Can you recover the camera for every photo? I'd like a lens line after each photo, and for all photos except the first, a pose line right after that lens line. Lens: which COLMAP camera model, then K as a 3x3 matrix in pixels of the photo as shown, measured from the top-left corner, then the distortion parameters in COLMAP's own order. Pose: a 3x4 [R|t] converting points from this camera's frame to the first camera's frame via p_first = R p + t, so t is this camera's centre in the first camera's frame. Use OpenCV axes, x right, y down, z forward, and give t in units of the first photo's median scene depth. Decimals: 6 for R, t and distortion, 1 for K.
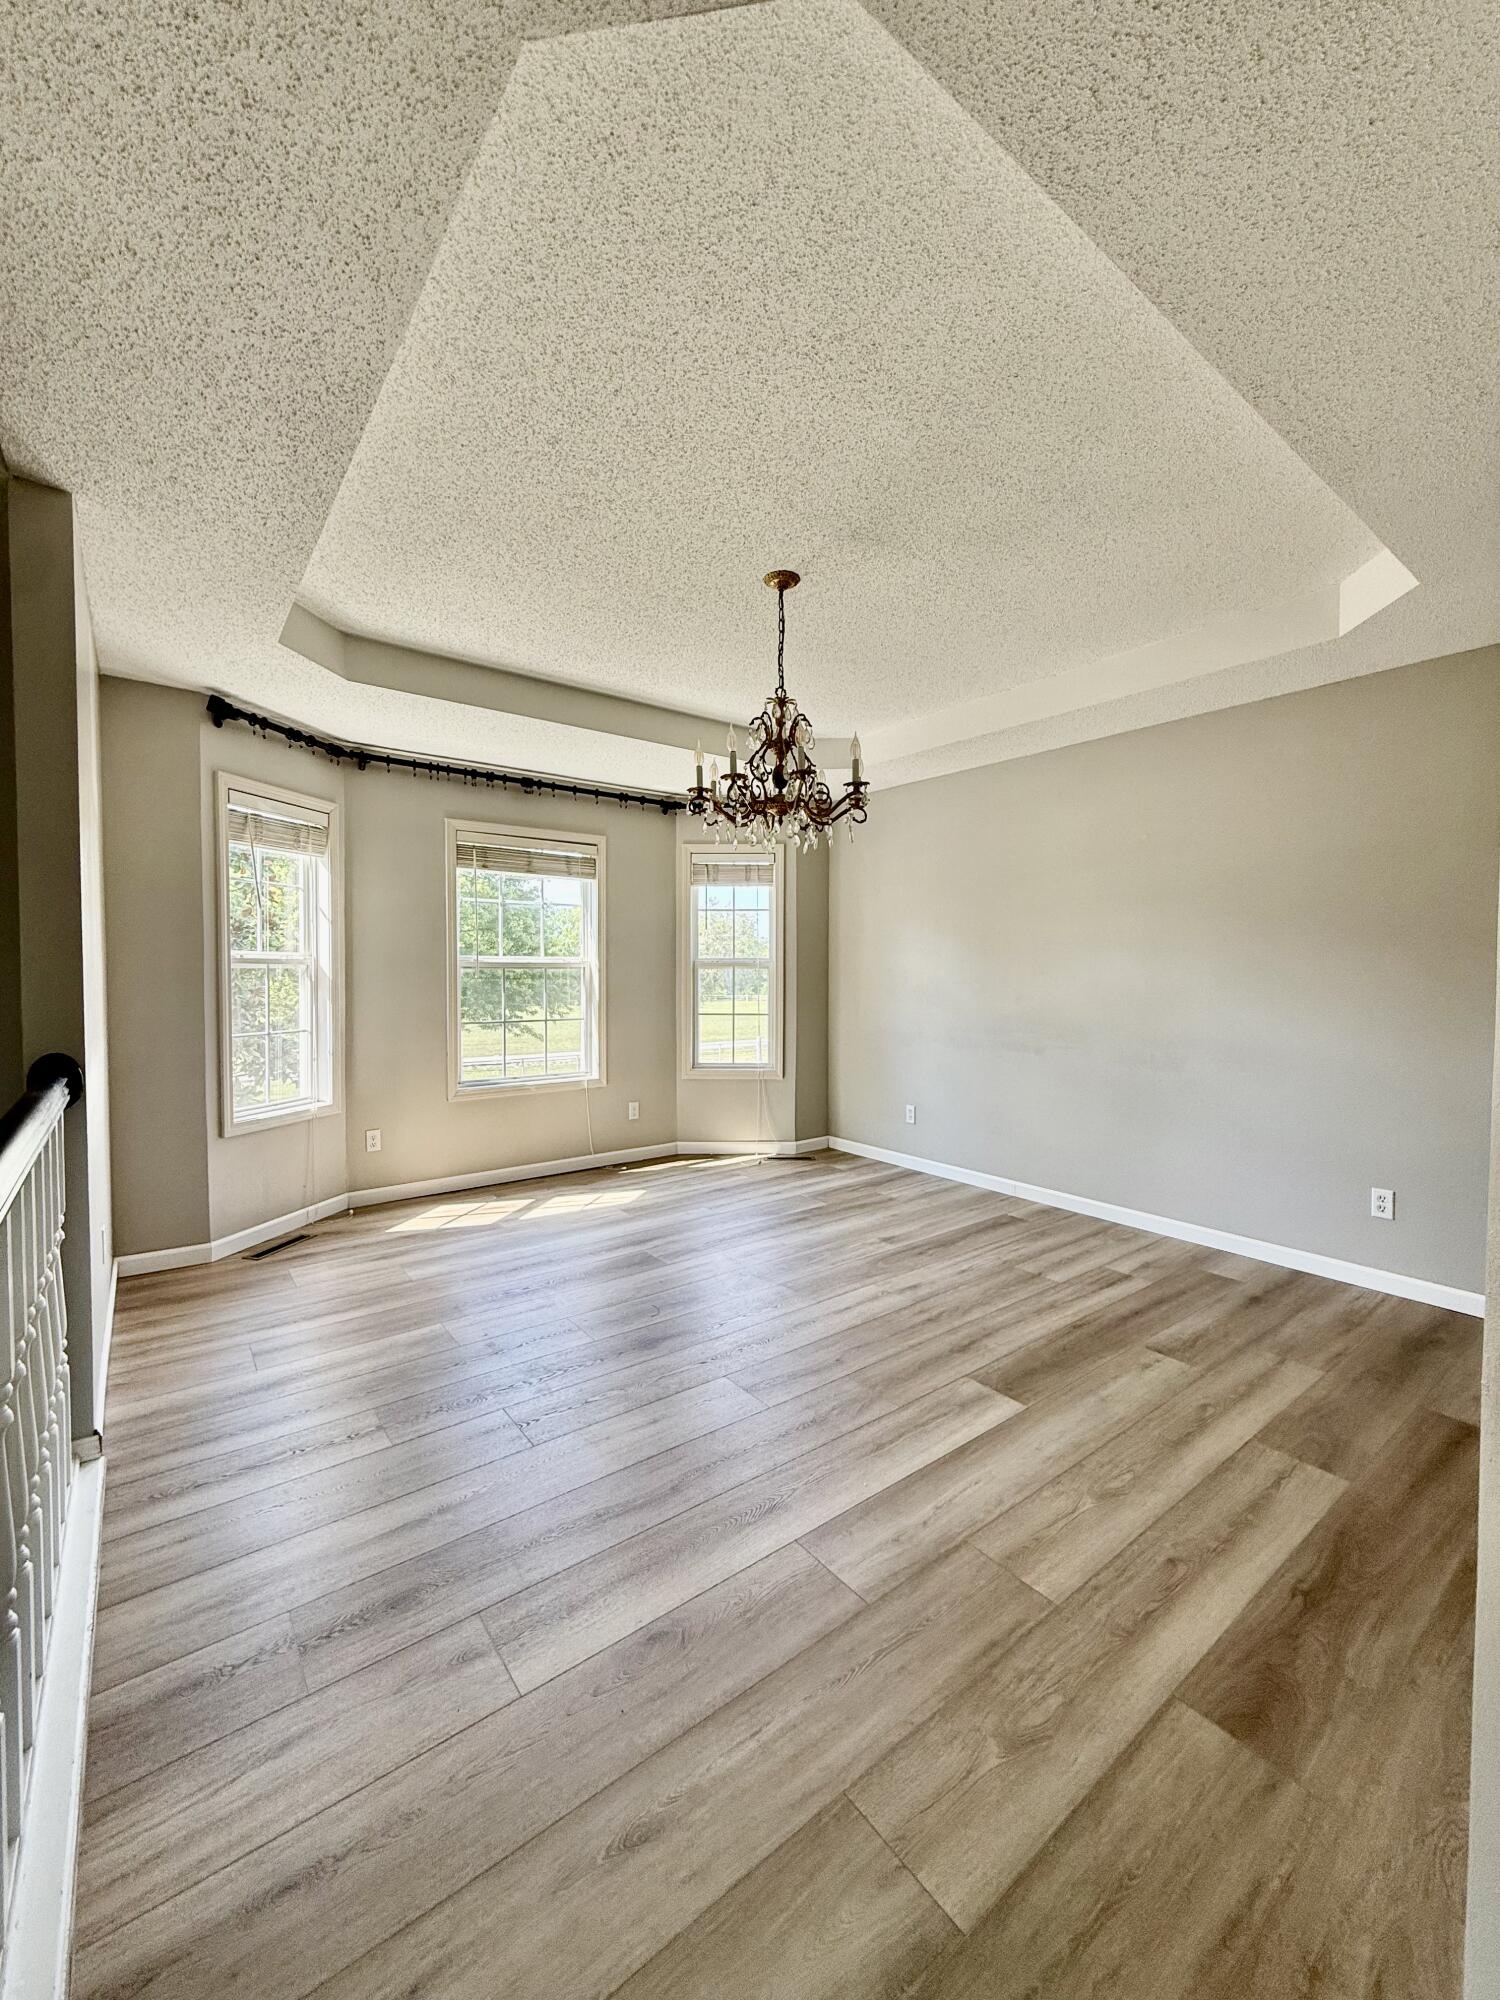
lens RADIAL K [[794.6, 0, 751.5], [0, 794.6, 992.6], [0, 0, 1]] dist [0.000176, 0.000275]
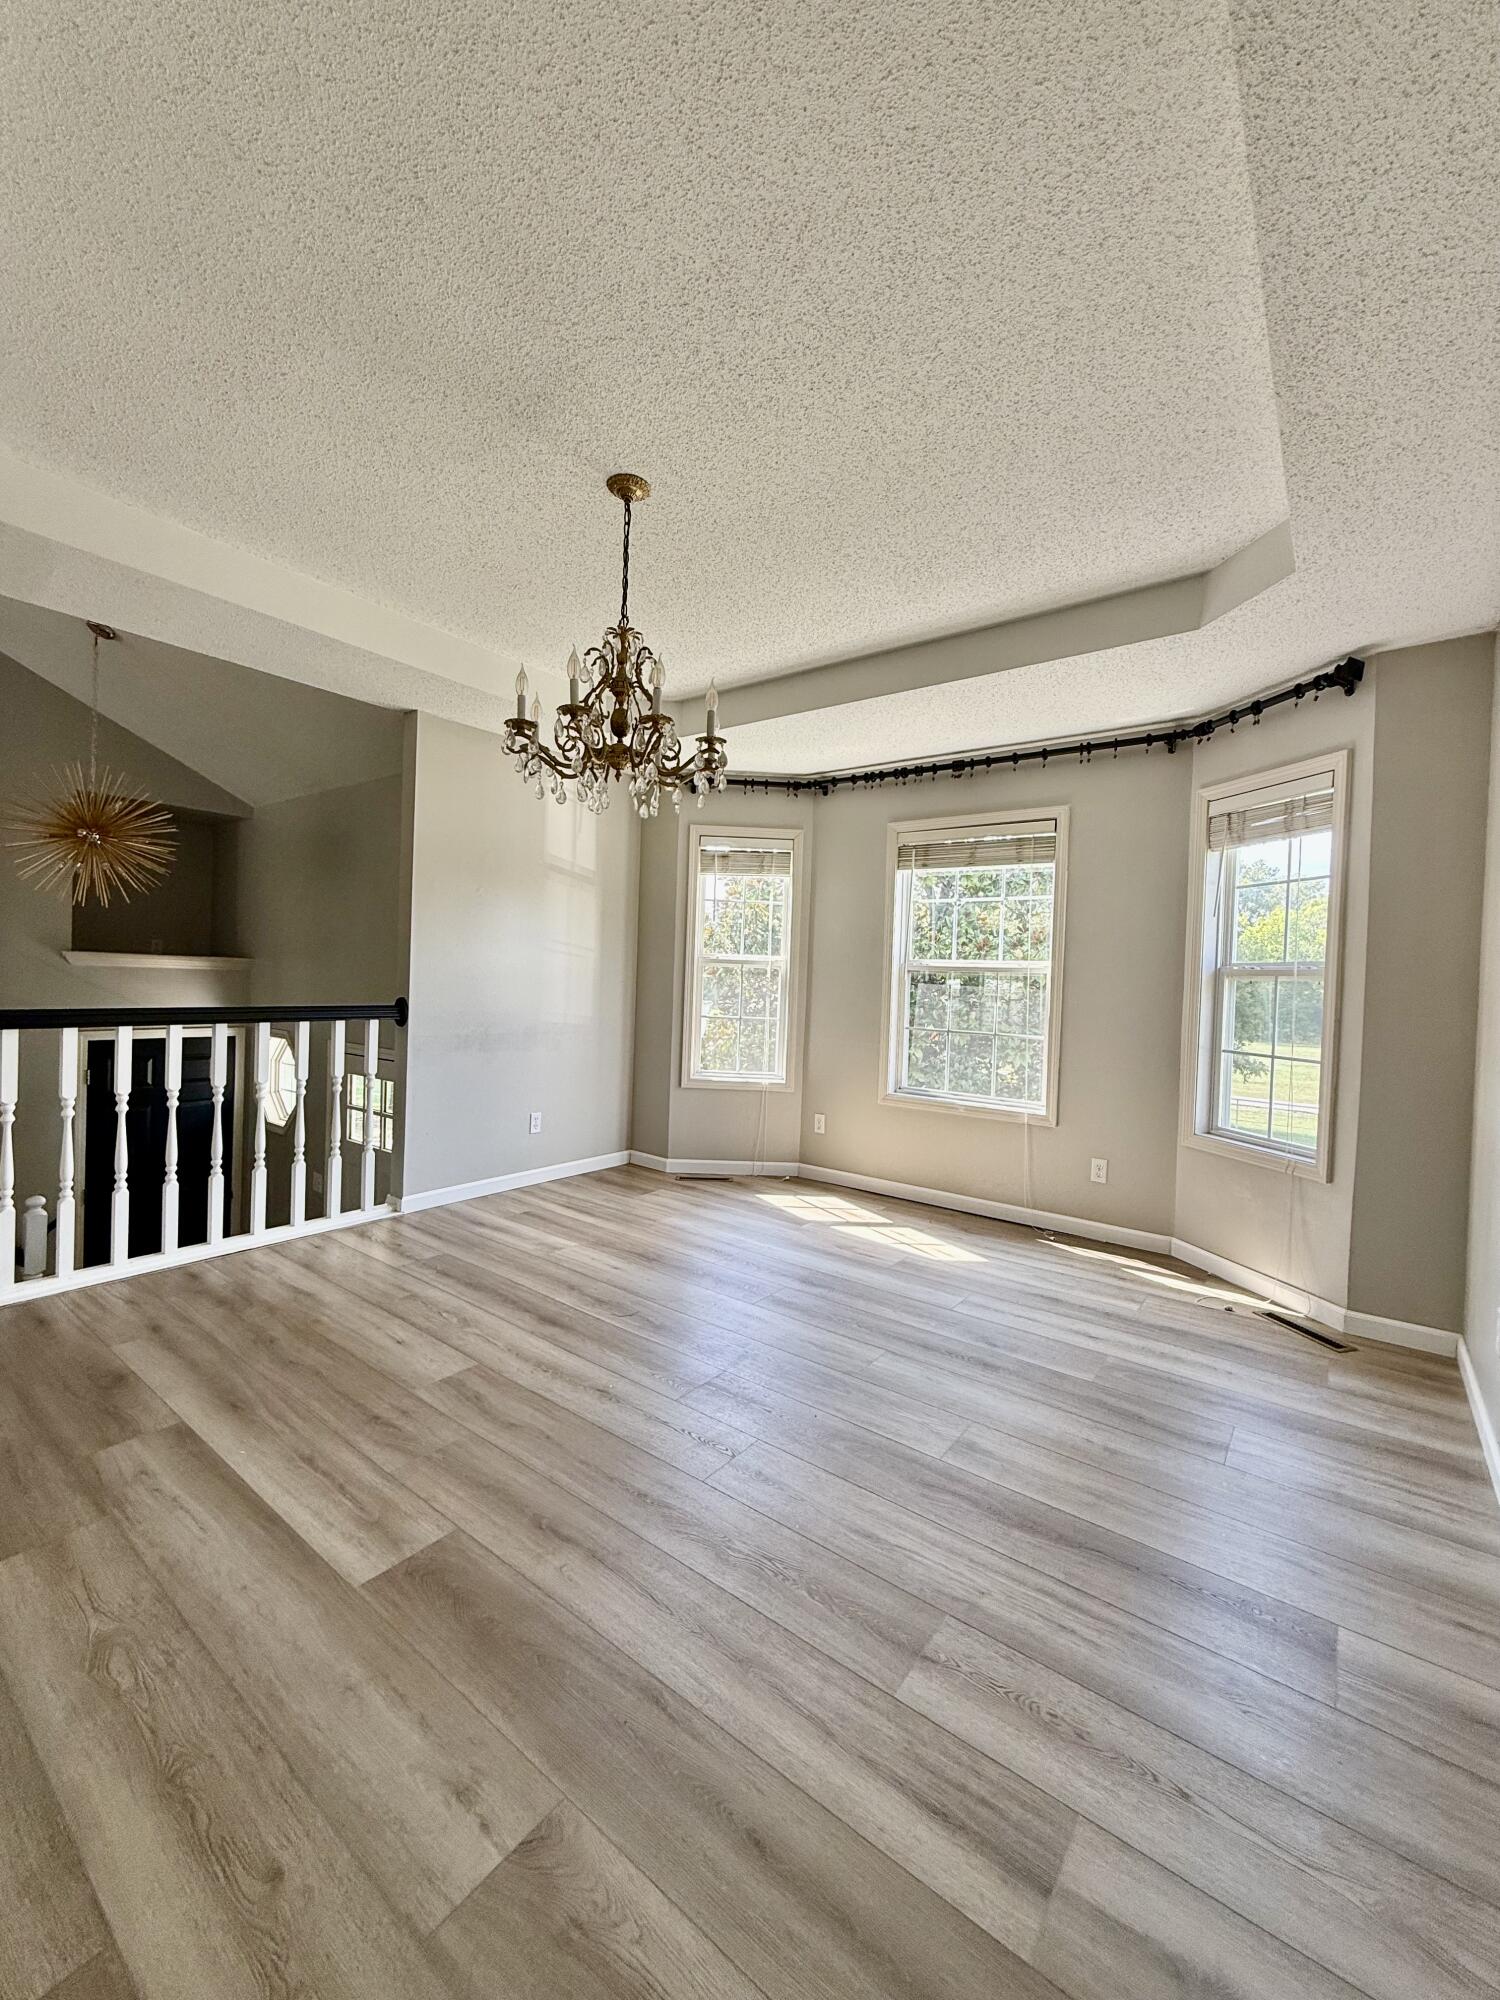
lens RADIAL K [[794.6, 0, 751.5], [0, 794.6, 992.6], [0, 0, 1]] dist [0.000176, 0.000275]
pose [[0.268416, 0.025455, -0.962967, 0.595357], [-0.060995, 0.998094, 0.009382, -0.002733], [0.961370, 0.056218, 0.269457, 0.619959]]
